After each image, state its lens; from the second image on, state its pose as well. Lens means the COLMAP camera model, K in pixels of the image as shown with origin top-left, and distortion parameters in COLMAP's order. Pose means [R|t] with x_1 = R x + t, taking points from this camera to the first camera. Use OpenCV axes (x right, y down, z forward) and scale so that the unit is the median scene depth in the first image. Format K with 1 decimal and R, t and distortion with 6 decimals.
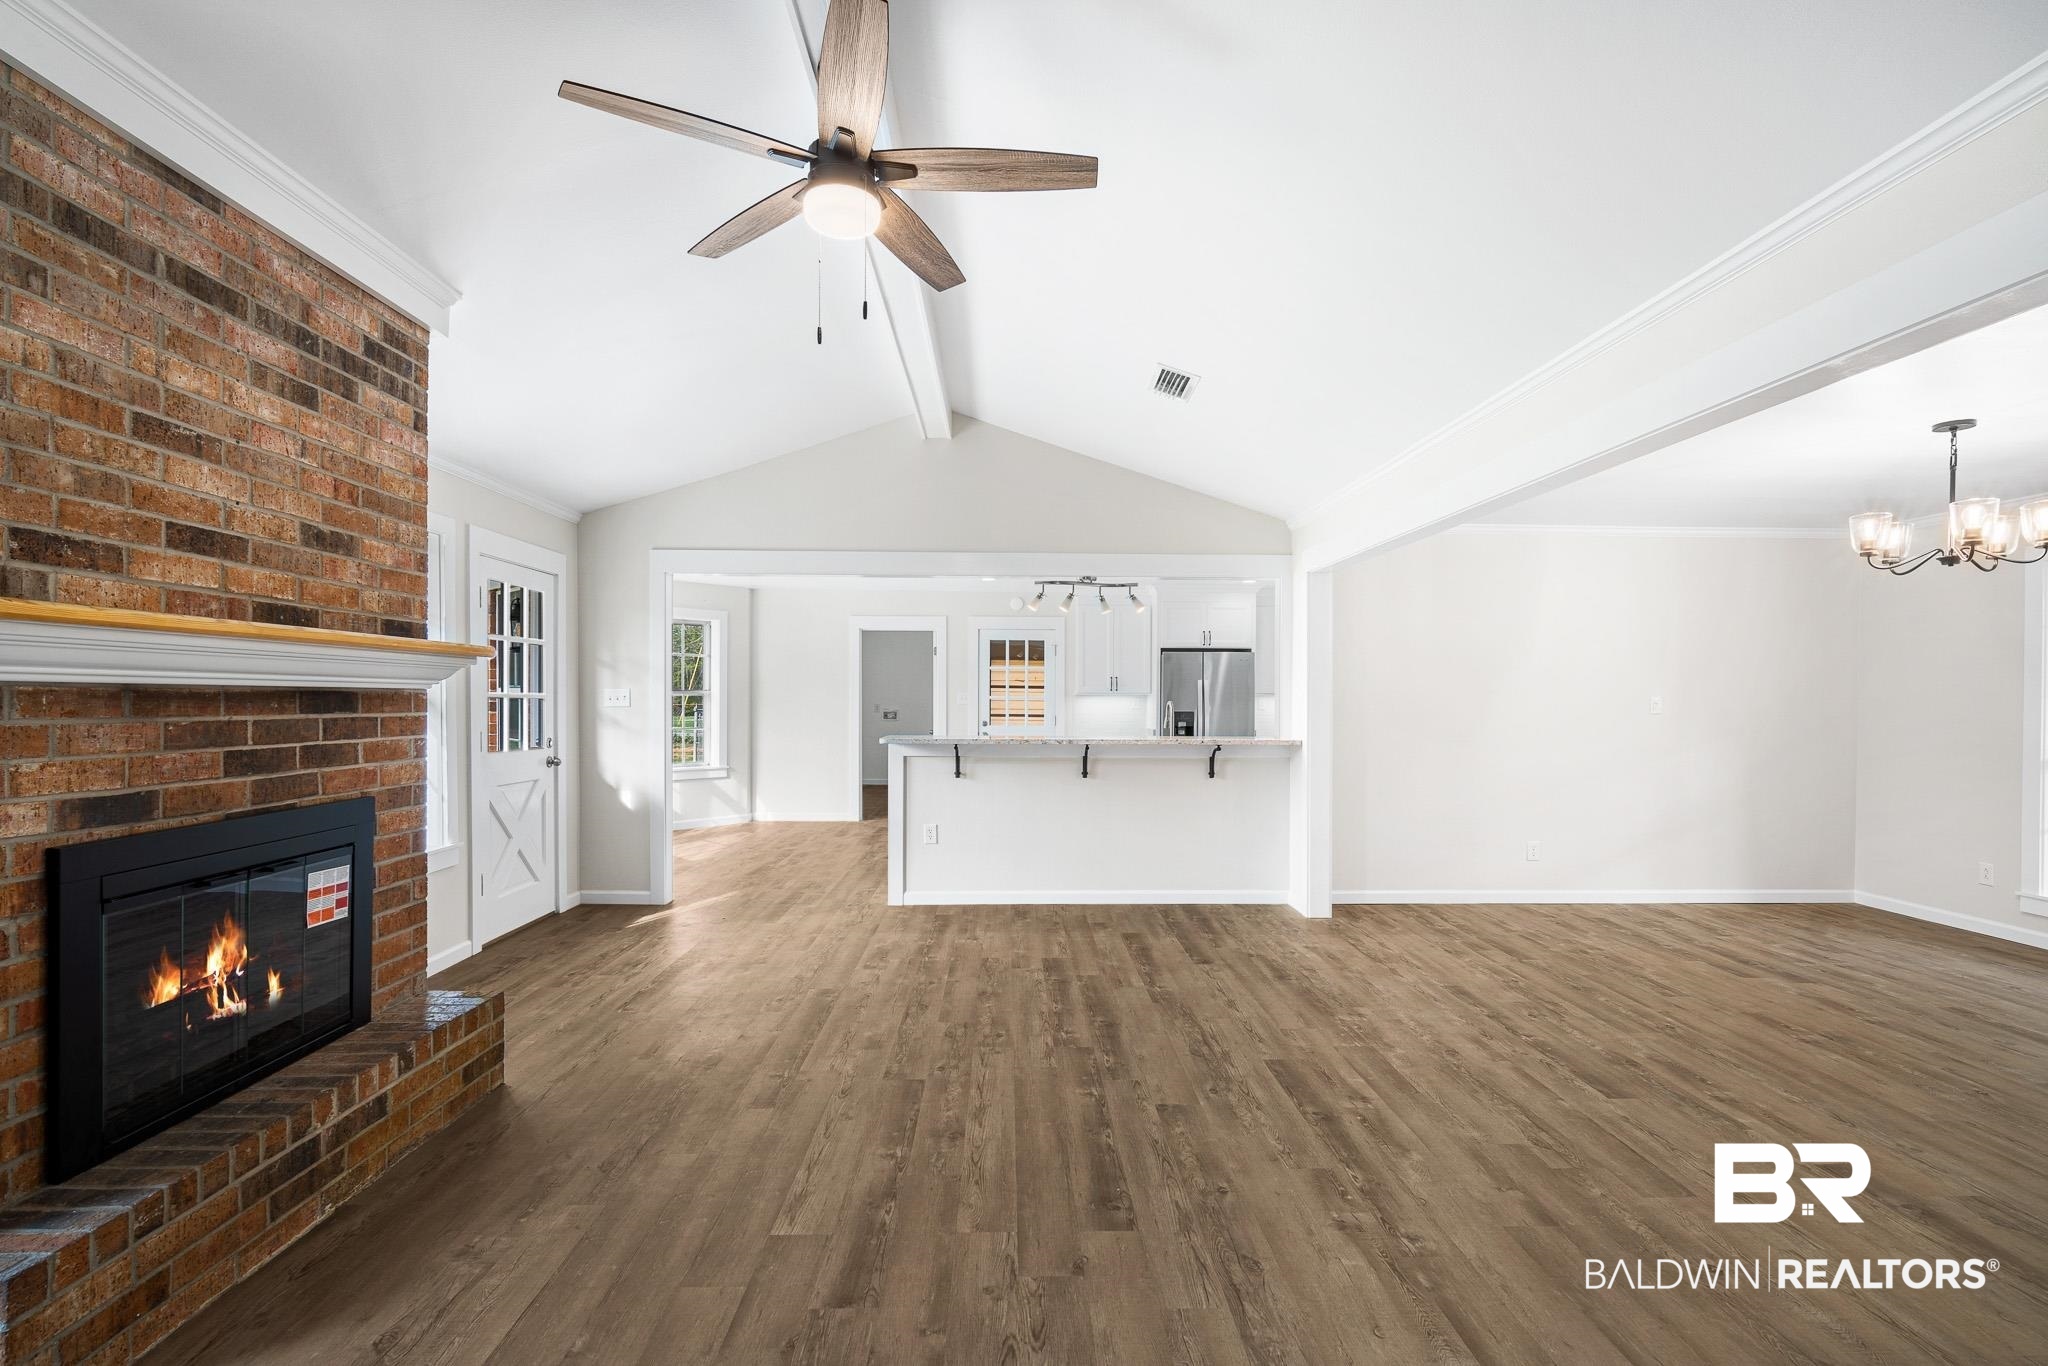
lens RADIAL K [[938.6, 0, 1034.7], [0, 938.6, 694.7], [0, 0, 1]] dist [-0.012493, 0.004705]
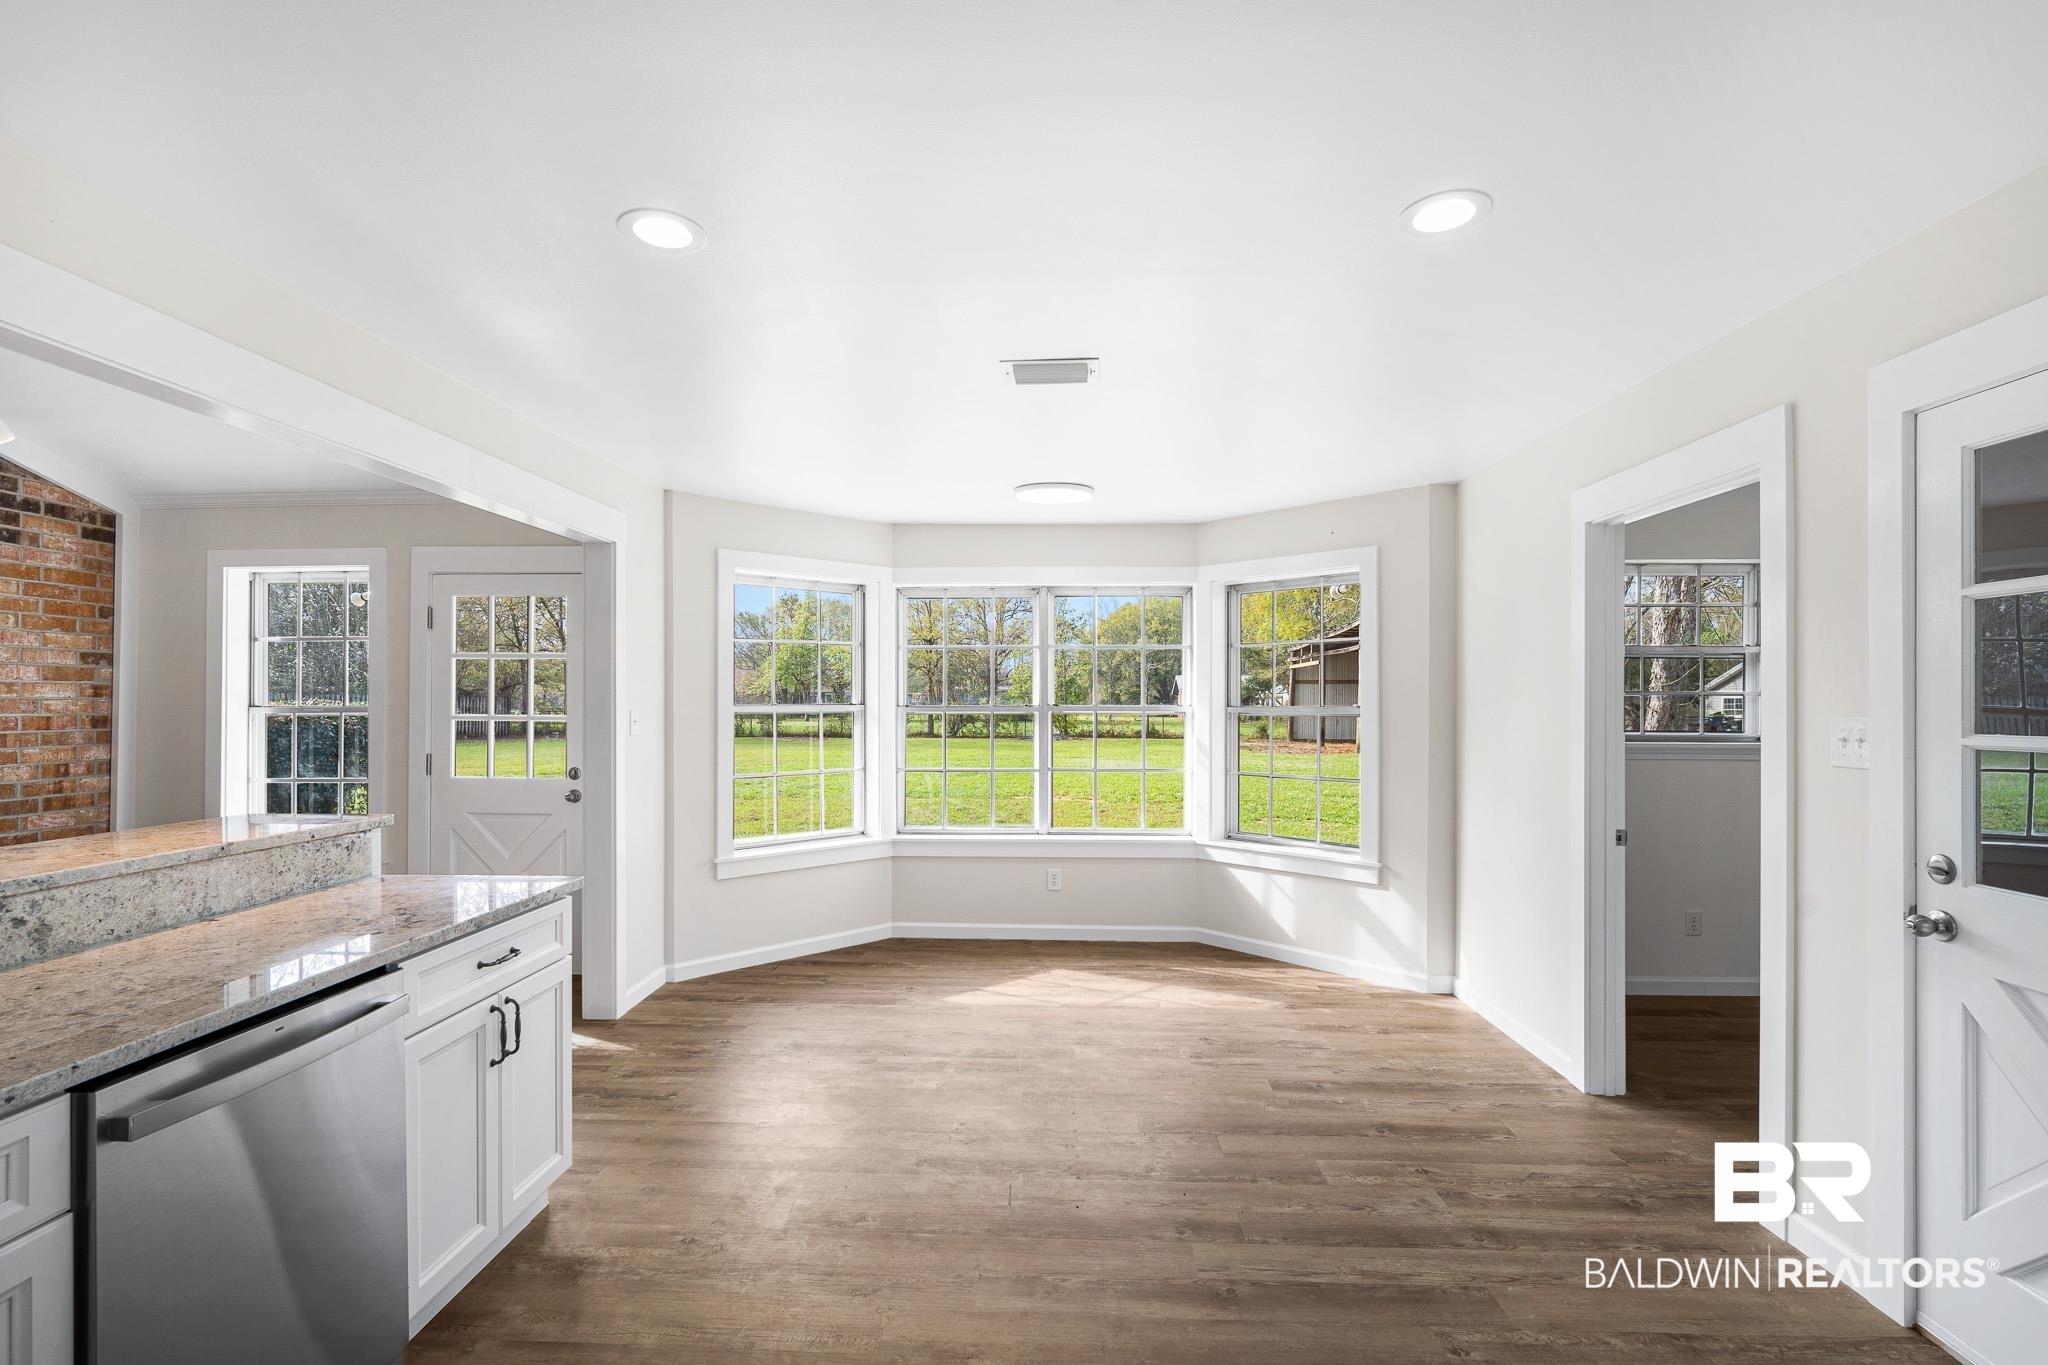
lens RADIAL K [[938.6, 0, 1018.4], [0, 938.6, 700.6], [0, 0, 1]] dist [-0.012493, 0.004705]
pose [[-0.091761, -0.007805, -0.995750, 0.456742], [0.003001, 0.999963, -0.008114, -0.012963], [0.995777, -0.003733, -0.091734, 2.272389]]
